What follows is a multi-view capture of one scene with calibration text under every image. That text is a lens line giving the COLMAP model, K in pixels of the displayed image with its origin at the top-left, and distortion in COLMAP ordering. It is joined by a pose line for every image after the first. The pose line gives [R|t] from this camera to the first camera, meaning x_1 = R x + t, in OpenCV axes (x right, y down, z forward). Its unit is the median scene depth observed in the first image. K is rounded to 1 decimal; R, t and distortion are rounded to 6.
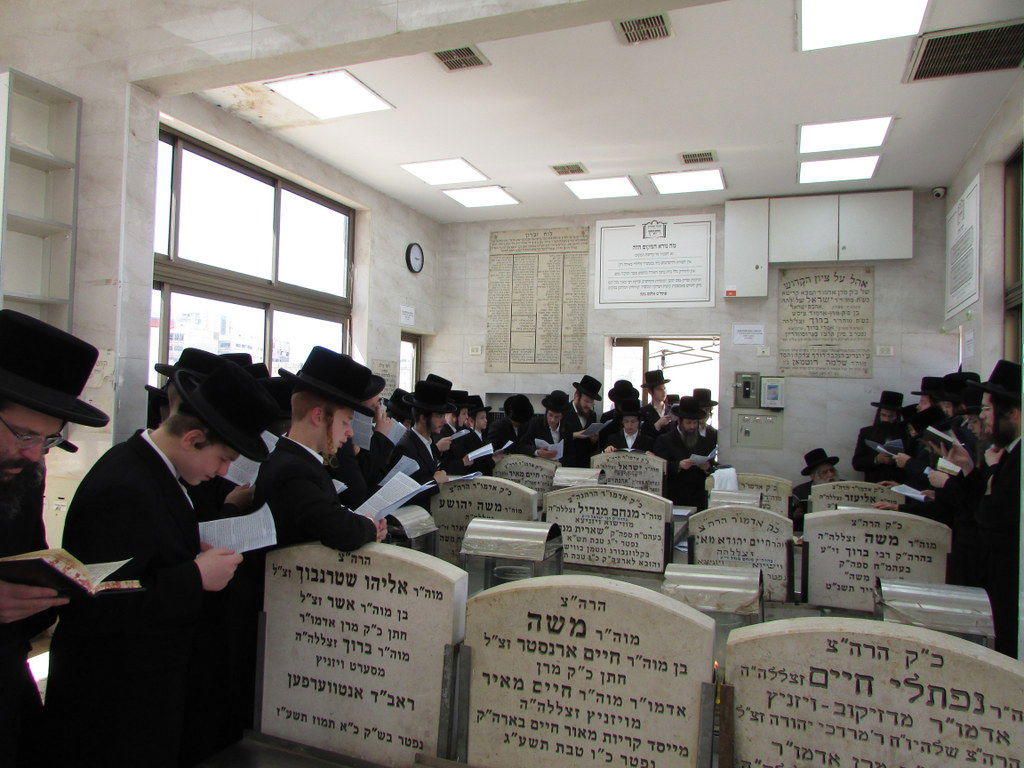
lens RADIAL K [[737.9, 0, 512.1], [0, 737.9, 385.8], [0, 0, 1]] dist [-0.007498, -0.008780]
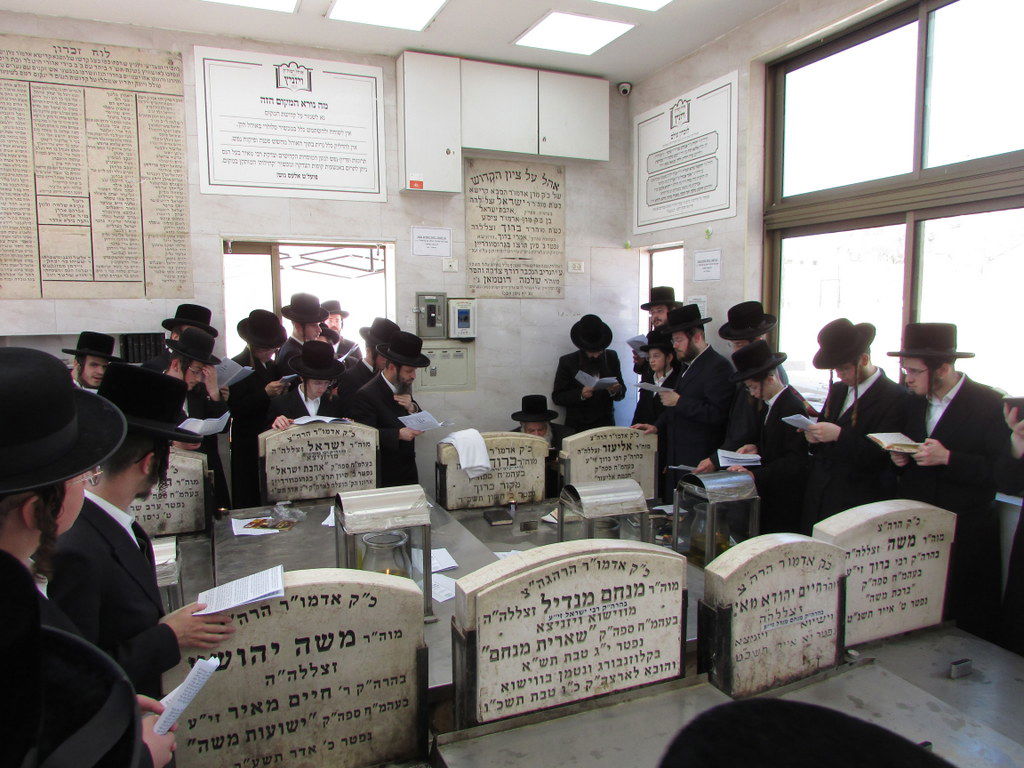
lens RADIAL K [[737.9, 0, 512.3], [0, 737.9, 378.4], [0, 0, 1]] dist [-0.007498, -0.008780]
pose [[0.726441, -0.098998, 0.680061, -0.150137], [0.009465, 0.990917, 0.134140, -0.033025], [-0.687163, -0.091008, 0.720780, 0.394762]]
